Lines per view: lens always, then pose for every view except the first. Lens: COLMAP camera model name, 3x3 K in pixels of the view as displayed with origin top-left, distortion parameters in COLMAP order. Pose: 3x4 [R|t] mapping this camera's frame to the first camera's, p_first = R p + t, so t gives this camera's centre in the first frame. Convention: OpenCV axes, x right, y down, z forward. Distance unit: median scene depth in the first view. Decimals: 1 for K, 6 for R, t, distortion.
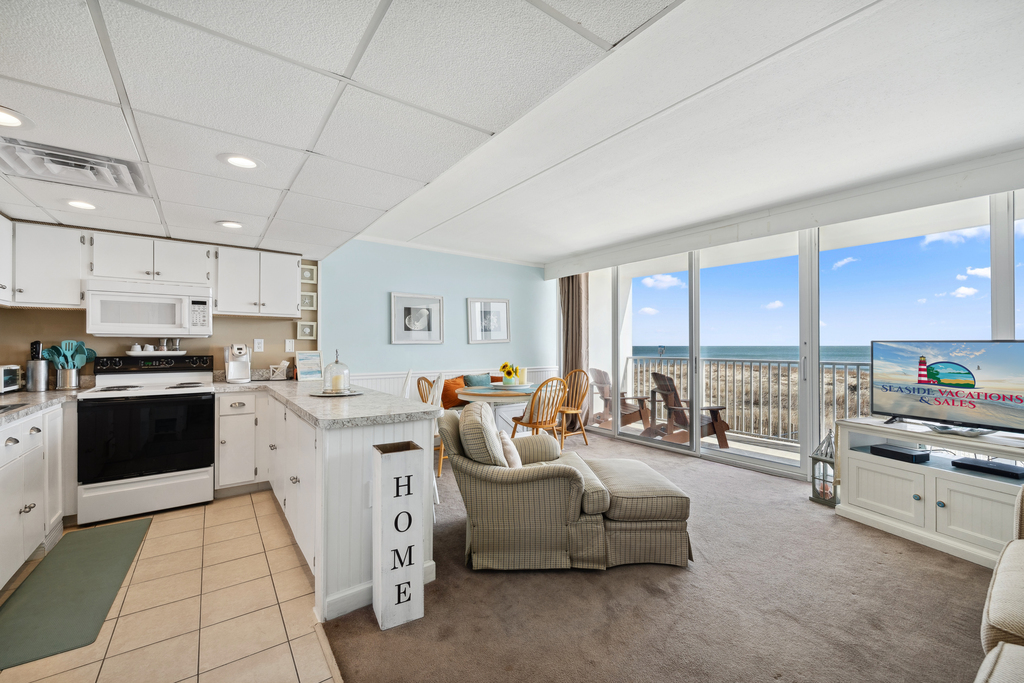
lens RADIAL K [[413.6, 0, 511.0], [0, 413.6, 340.7], [0, 0, 1]] dist [-0.002202, -0.000411]
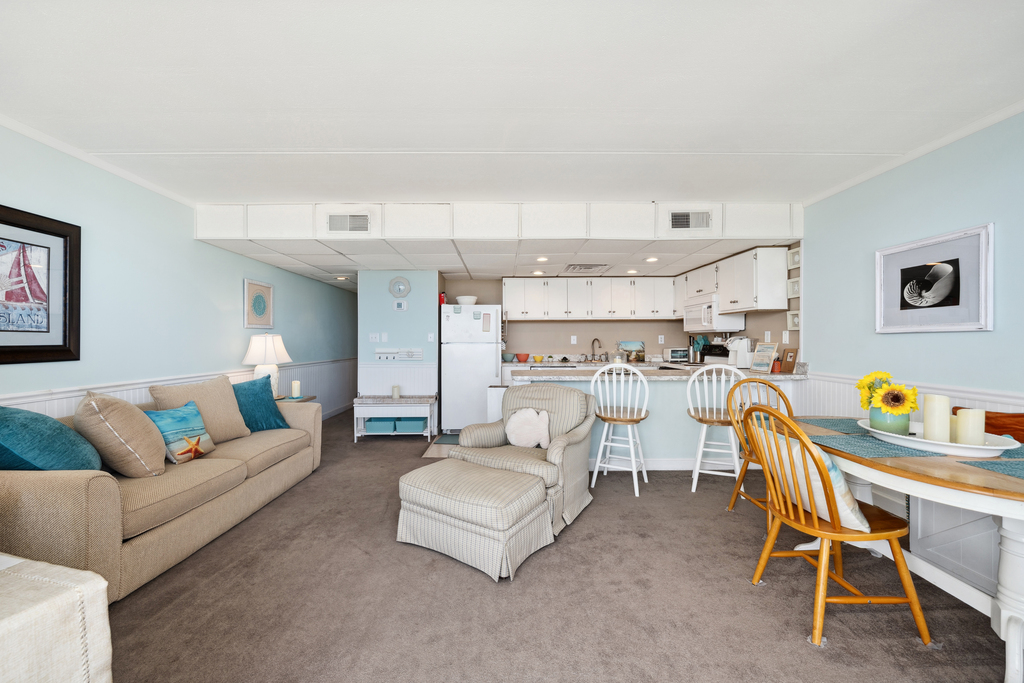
lens RADIAL K [[383.9, 0, 521.1], [0, 383.9, 341.5], [0, 0, 1]] dist [-0.002834, -0.000481]
pose [[-0.554770, 0.002770, -0.831999, 0.663805], [0.011256, 0.999928, -0.004177, 0.022264], [0.831928, -0.011683, -0.554761, 1.175430]]
